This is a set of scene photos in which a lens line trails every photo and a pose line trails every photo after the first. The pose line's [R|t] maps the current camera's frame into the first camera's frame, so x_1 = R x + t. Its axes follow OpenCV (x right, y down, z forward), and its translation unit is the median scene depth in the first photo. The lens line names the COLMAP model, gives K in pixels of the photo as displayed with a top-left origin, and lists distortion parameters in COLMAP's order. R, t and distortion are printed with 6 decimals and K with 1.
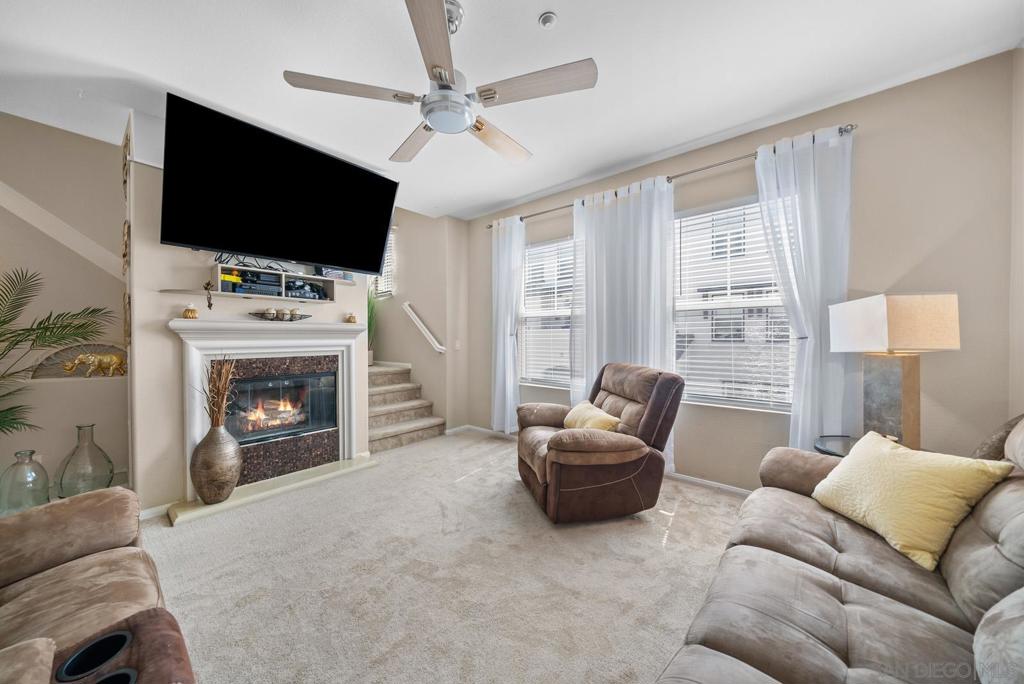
lens RADIAL K [[352.9, 0, 501.7], [0, 352.9, 343.0], [0, 0, 1]] dist [-0.002282, -0.000039]
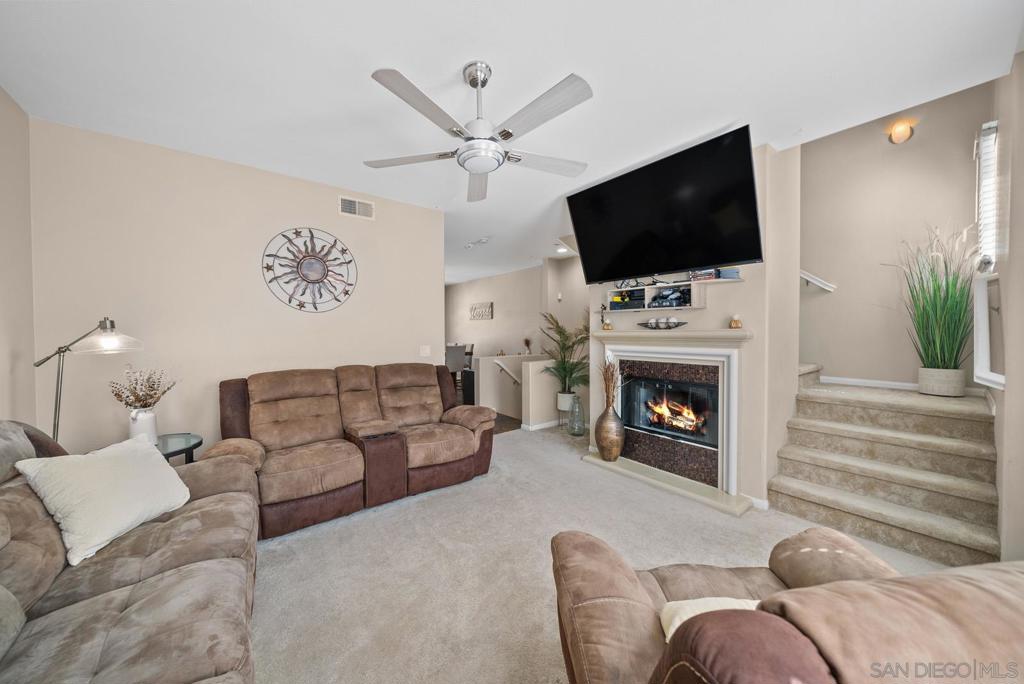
lens RADIAL K [[360.8, 0, 510.1], [0, 360.8, 339.5], [0, 0, 1]] dist [-0.003859, -0.000071]
pose [[-0.216221, 0.020425, -0.976131, 0.540065], [-0.013919, 0.999615, 0.024000, -0.047708], [0.976245, 0.018776, -0.215854, 0.742024]]
